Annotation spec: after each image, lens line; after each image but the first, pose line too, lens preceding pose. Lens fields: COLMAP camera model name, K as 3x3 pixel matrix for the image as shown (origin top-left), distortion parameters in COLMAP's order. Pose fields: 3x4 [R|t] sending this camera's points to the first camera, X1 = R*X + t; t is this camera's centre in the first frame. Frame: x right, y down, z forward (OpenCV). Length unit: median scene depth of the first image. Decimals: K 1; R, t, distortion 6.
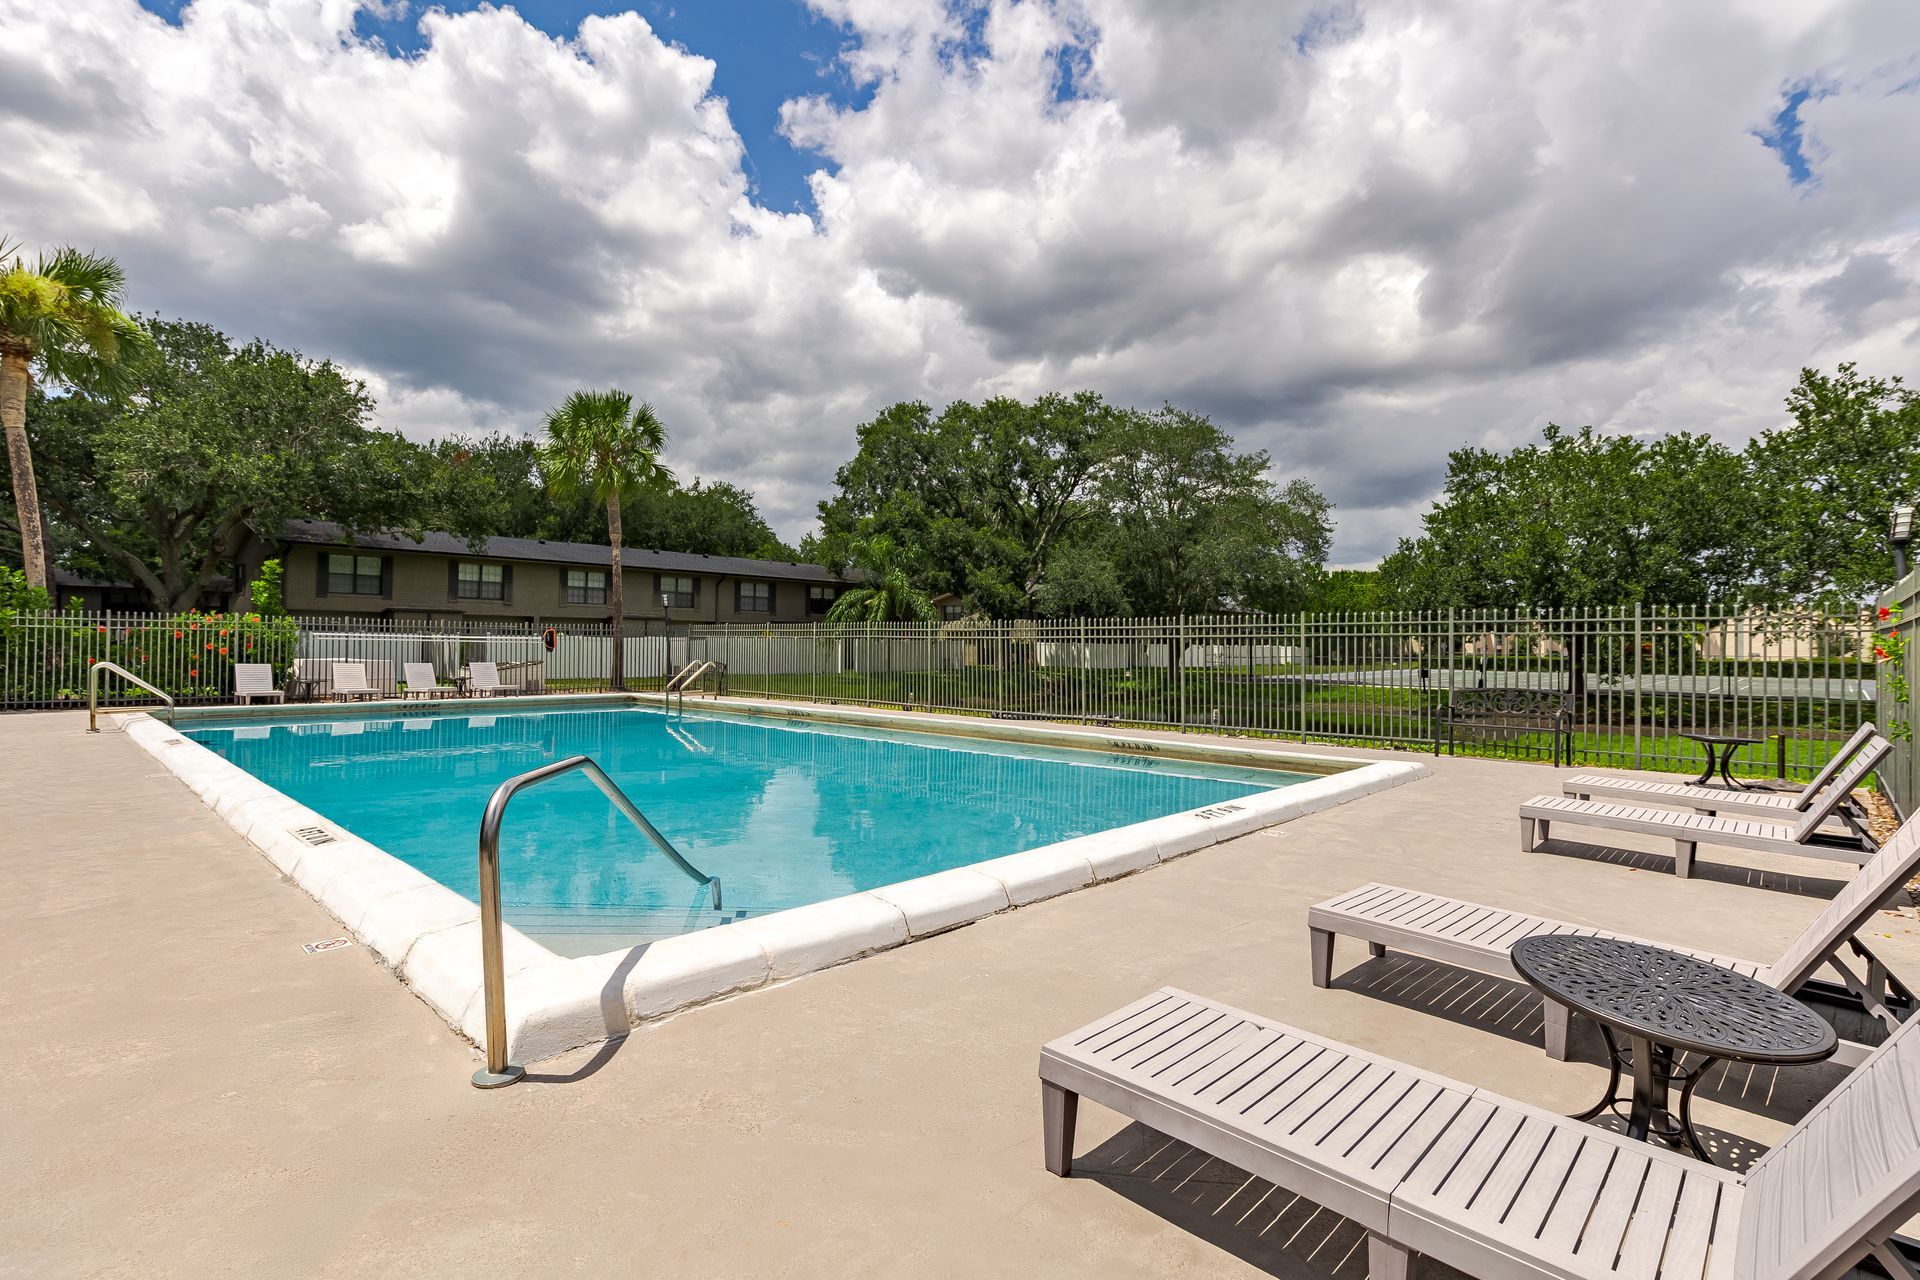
lens RADIAL K [[840.4, 0, 958.8], [0, 840.4, 629.0], [0, 0, 1]] dist [0.017304, 0.000099]
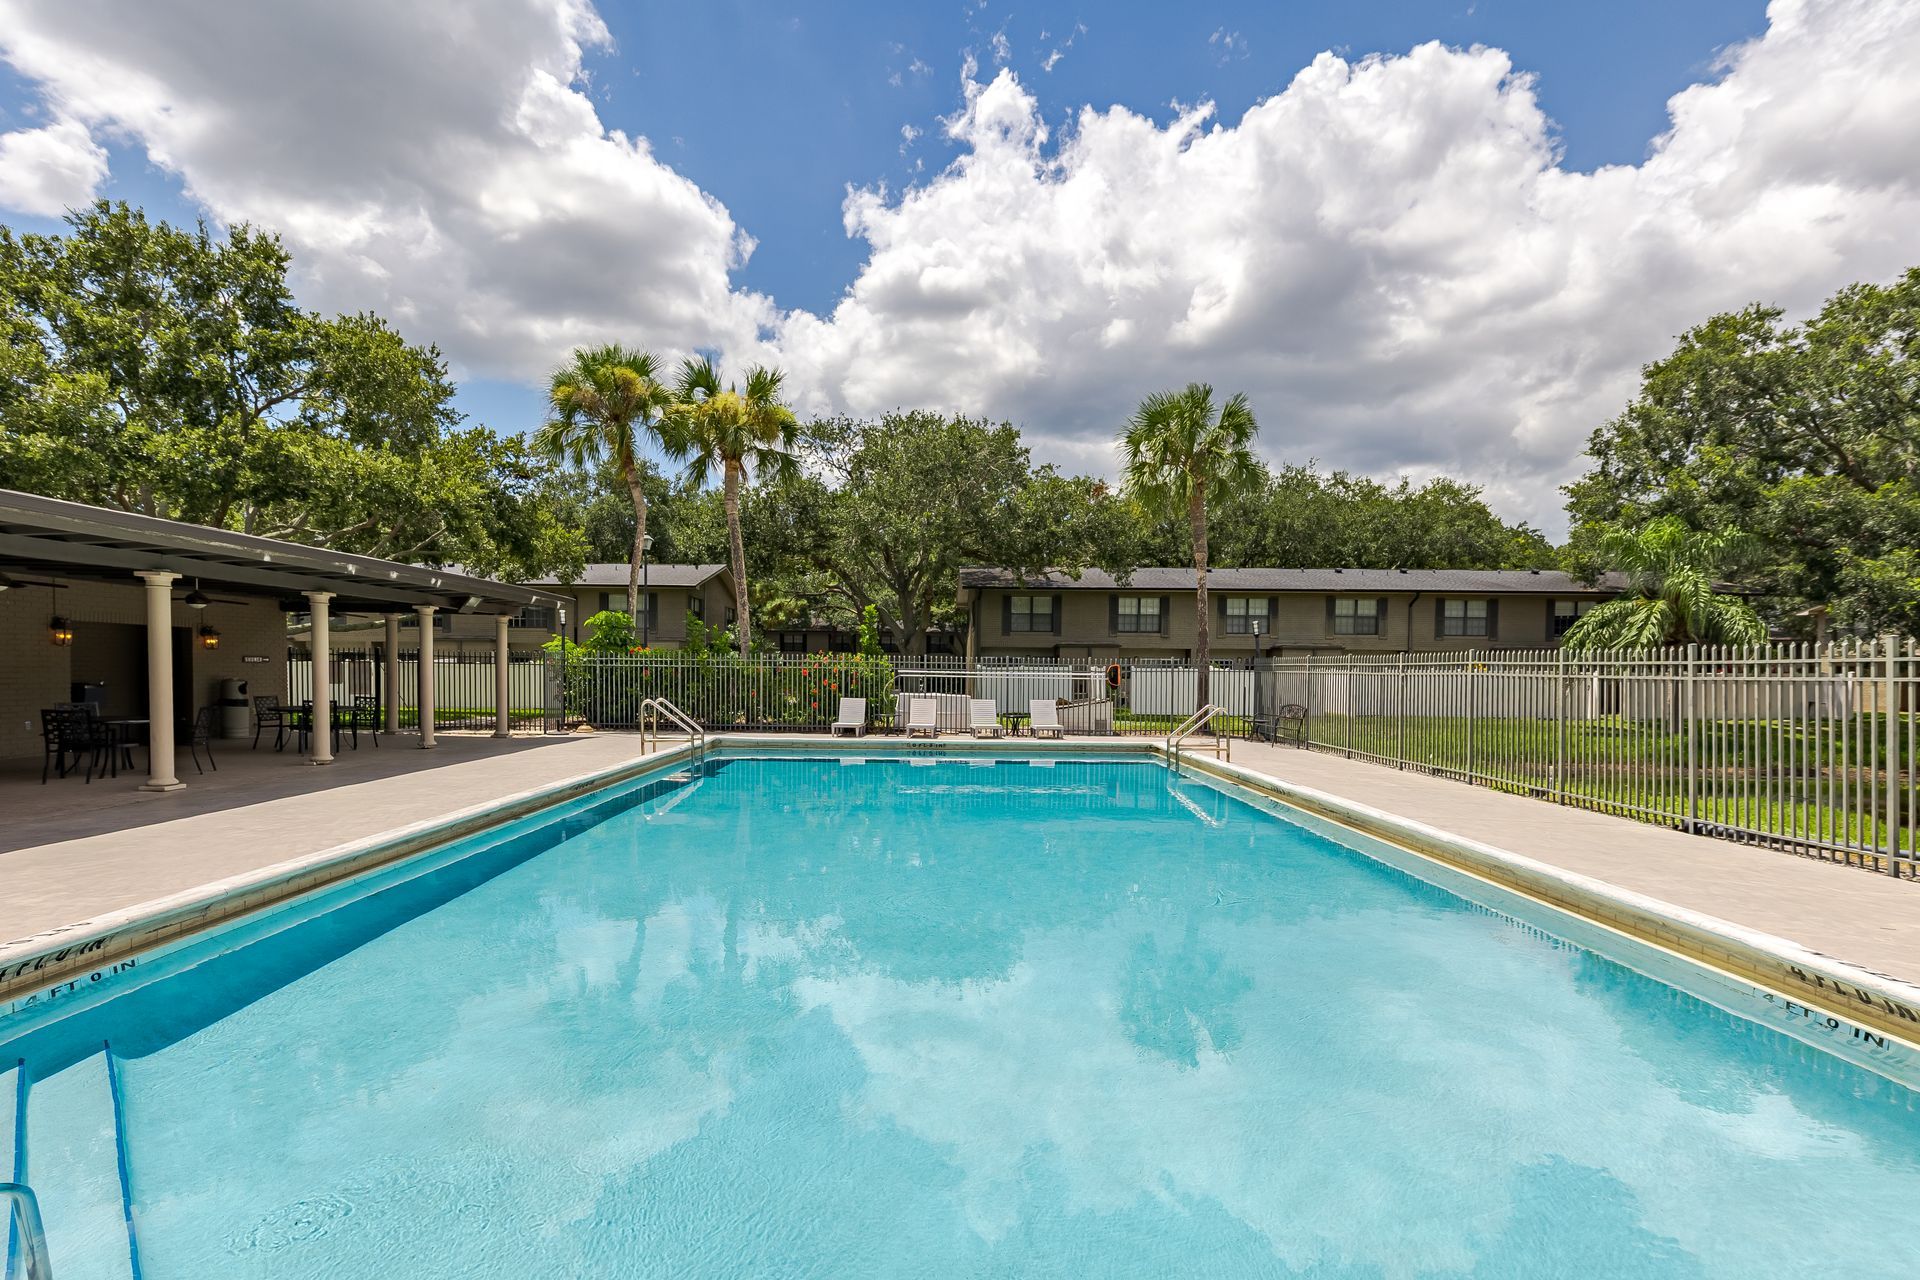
lens RADIAL K [[890.0, 0, 962.6], [0, 890.0, 689.4], [0, 0, 1]] dist [0.000902, 0.000257]
pose [[0.693206, 0.014835, -0.720587, 0.036909], [0.010100, 0.999490, 0.030293, -0.001644], [0.720668, -0.028277, 0.692703, 0.099259]]
